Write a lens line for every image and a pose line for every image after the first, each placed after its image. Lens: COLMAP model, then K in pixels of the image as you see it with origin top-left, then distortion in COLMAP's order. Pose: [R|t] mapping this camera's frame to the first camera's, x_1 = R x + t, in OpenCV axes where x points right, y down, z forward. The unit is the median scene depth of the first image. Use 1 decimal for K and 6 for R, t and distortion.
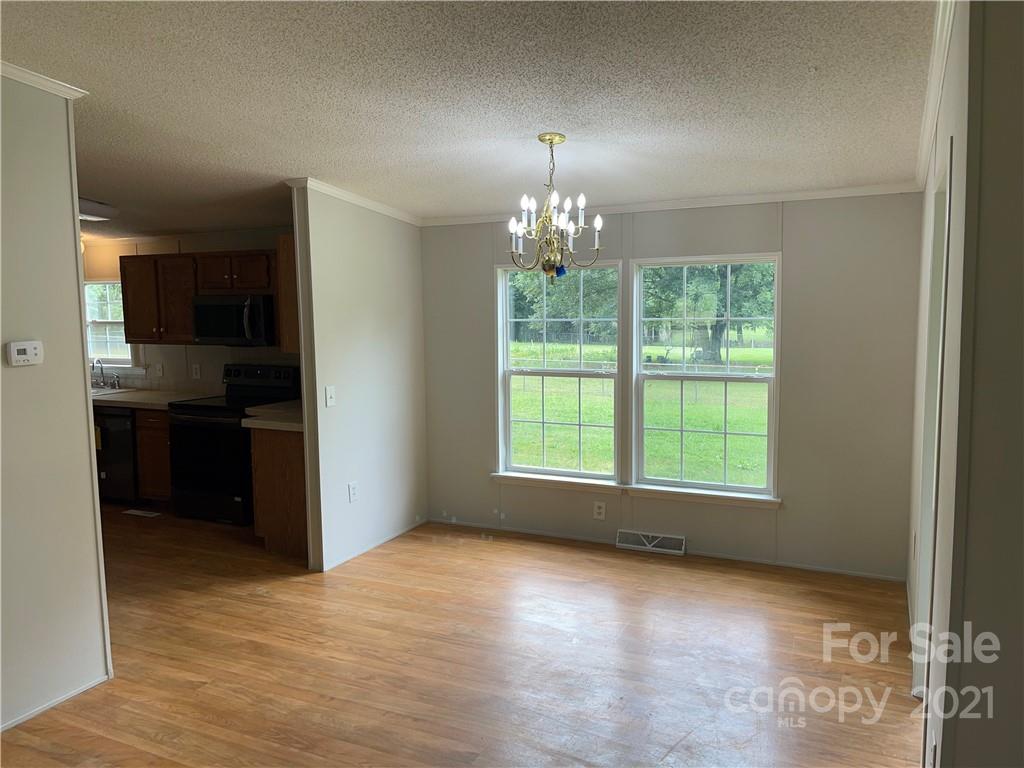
lens RADIAL K [[779.3, 0, 530.4], [0, 779.3, 380.5], [0, 0, 1]] dist [0.053032, -0.002139]
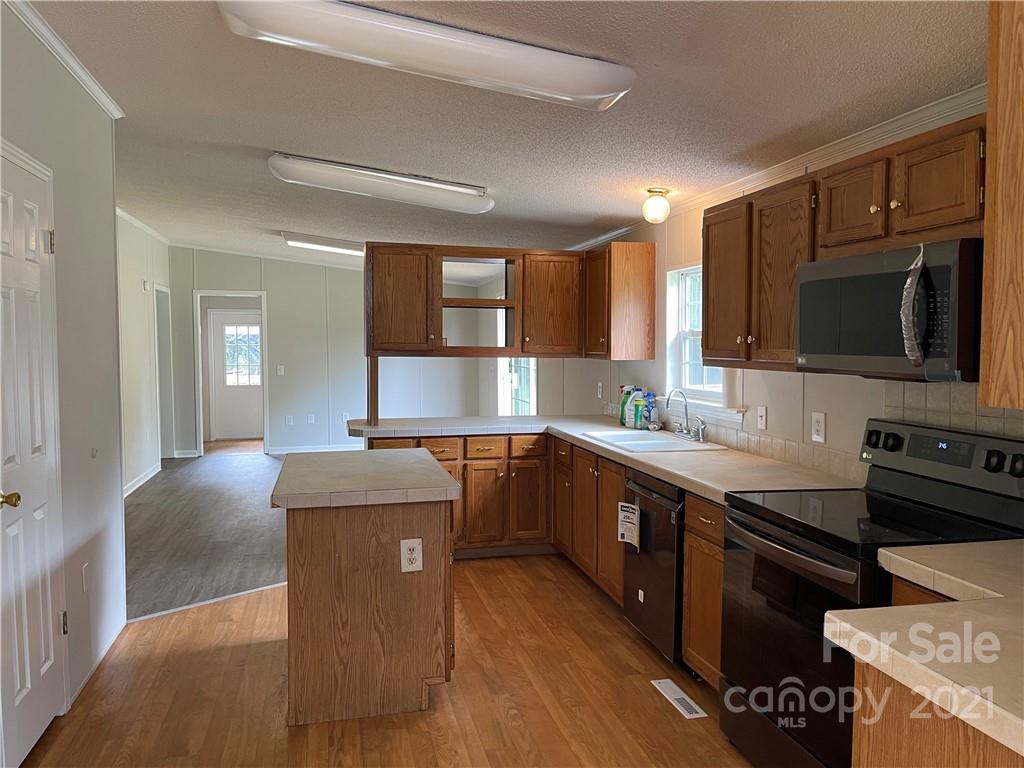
lens RADIAL K [[775.8, 0, 509.3], [0, 775.8, 359.2], [0, 0, 1]] dist [0.009053, 0.001740]
pose [[0.621719, 0.034152, -0.782495, -0.173299], [-0.095023, 0.994958, -0.032074, -0.021160], [0.777455, 0.094297, 0.621830, 0.571578]]
